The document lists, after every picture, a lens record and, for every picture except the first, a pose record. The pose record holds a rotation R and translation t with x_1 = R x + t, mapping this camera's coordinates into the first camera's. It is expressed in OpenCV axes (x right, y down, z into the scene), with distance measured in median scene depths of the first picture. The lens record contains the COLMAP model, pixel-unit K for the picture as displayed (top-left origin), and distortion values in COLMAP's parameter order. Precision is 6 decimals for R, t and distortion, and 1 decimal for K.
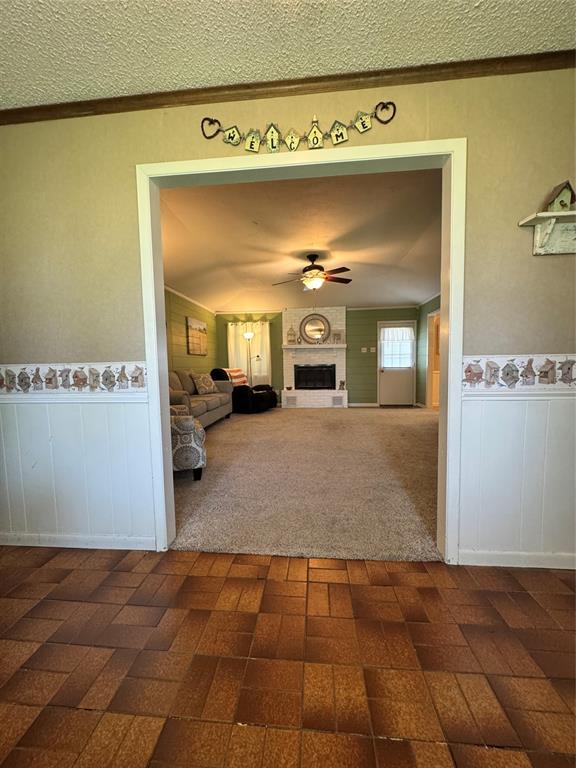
lens RADIAL K [[306.4, 0, 286.8], [0, 306.4, 386.4], [0, 0, 1]] dist [-0.029789, -0.000210]
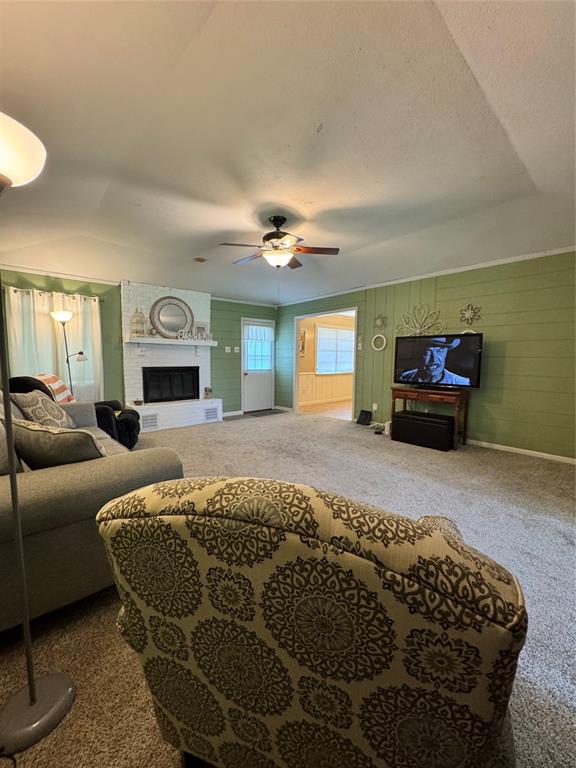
lens RADIAL K [[306.4, 0, 288.9], [0, 306.4, 387.6], [0, 0, 1]] dist [-0.029789, -0.000210]
pose [[0.660589, -0.050725, 0.749032, -0.288047], [0.038310, 0.998693, 0.033846, -0.038238], [-0.749770, 0.006338, 0.661669, 0.333771]]
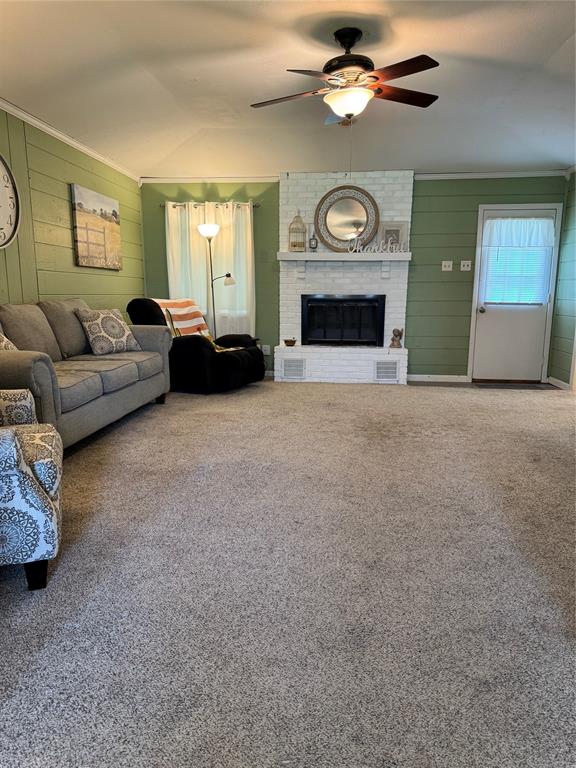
lens RADIAL K [[544.6, 0, 288.0], [0, 544.6, 398.6], [0, 0, 1]] dist [0.033710, -0.029561]
pose [[0.999746, 0.022193, -0.004027, 0.010159], [-0.021545, 0.992457, 0.120684, -0.010348], [0.006675, -0.120566, 0.992683, 0.118579]]
